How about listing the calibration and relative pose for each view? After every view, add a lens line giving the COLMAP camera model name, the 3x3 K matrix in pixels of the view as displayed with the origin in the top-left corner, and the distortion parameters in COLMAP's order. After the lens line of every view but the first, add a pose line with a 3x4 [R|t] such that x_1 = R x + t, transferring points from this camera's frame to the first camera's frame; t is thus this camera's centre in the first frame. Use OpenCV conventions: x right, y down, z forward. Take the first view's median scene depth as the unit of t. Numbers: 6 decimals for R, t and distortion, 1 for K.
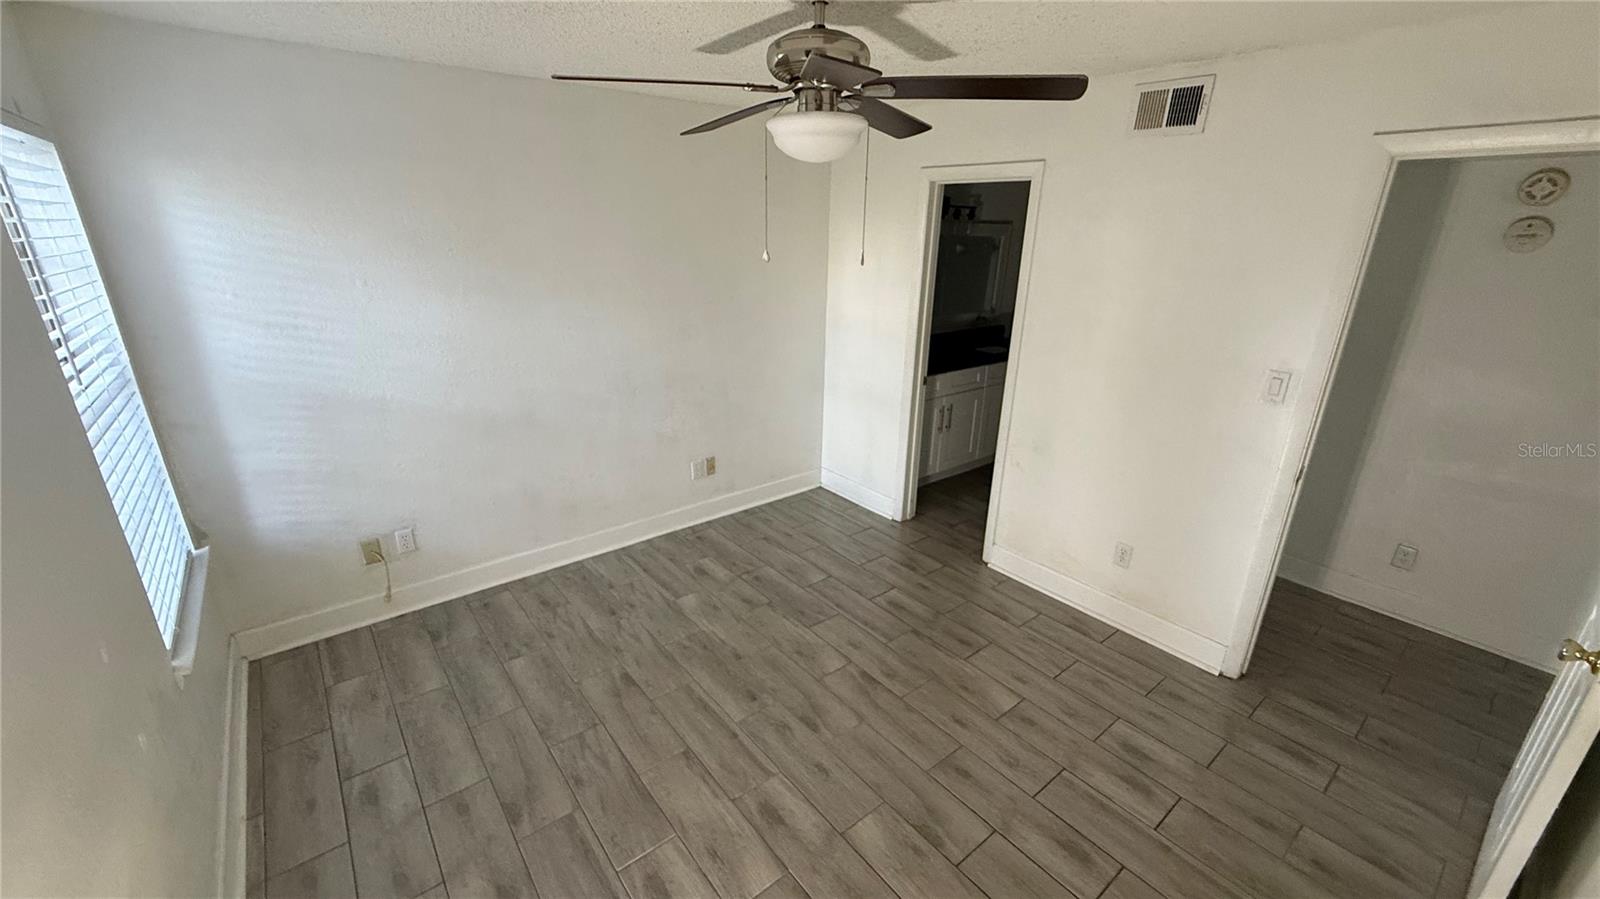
lens RADIAL K [[634.3, 0, 804.5], [0, 634.3, 458.5], [0, 0, 1]] dist [0.000705, 0.000069]
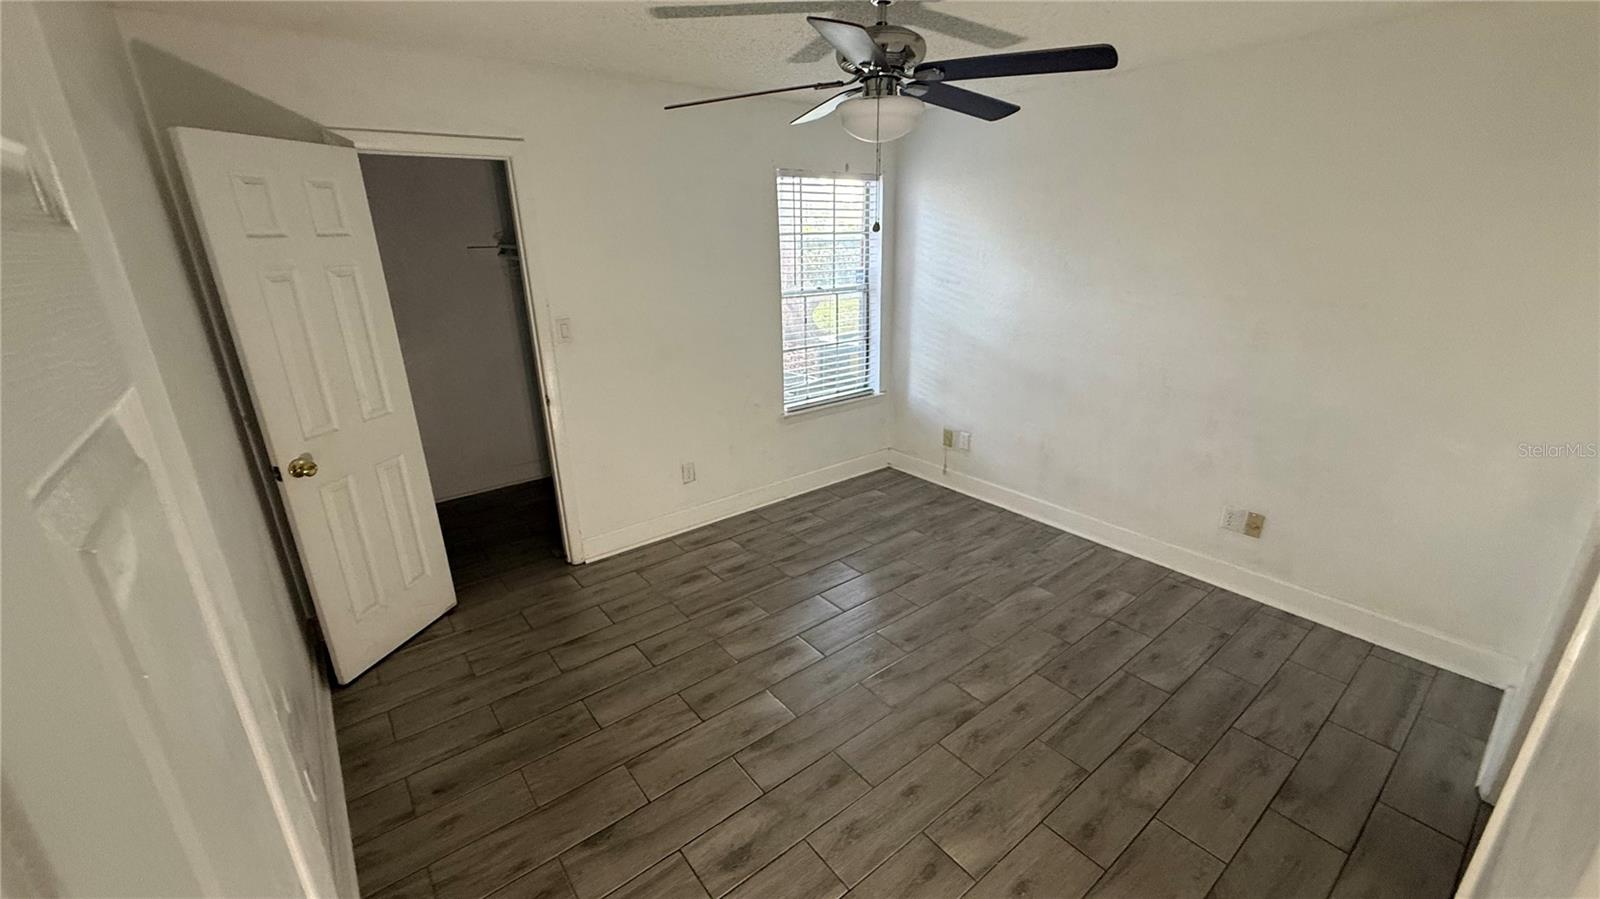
lens RADIAL K [[638.1, 0, 796.6], [0, 638.1, 449.9], [0, 0, 1]] dist [0.000893, 0.000120]
pose [[-0.018997, 0.310348, -0.950433, 0.760600], [-0.324538, 0.897218, 0.299458, -0.162480], [0.945682, 0.314141, 0.083675, 0.539488]]
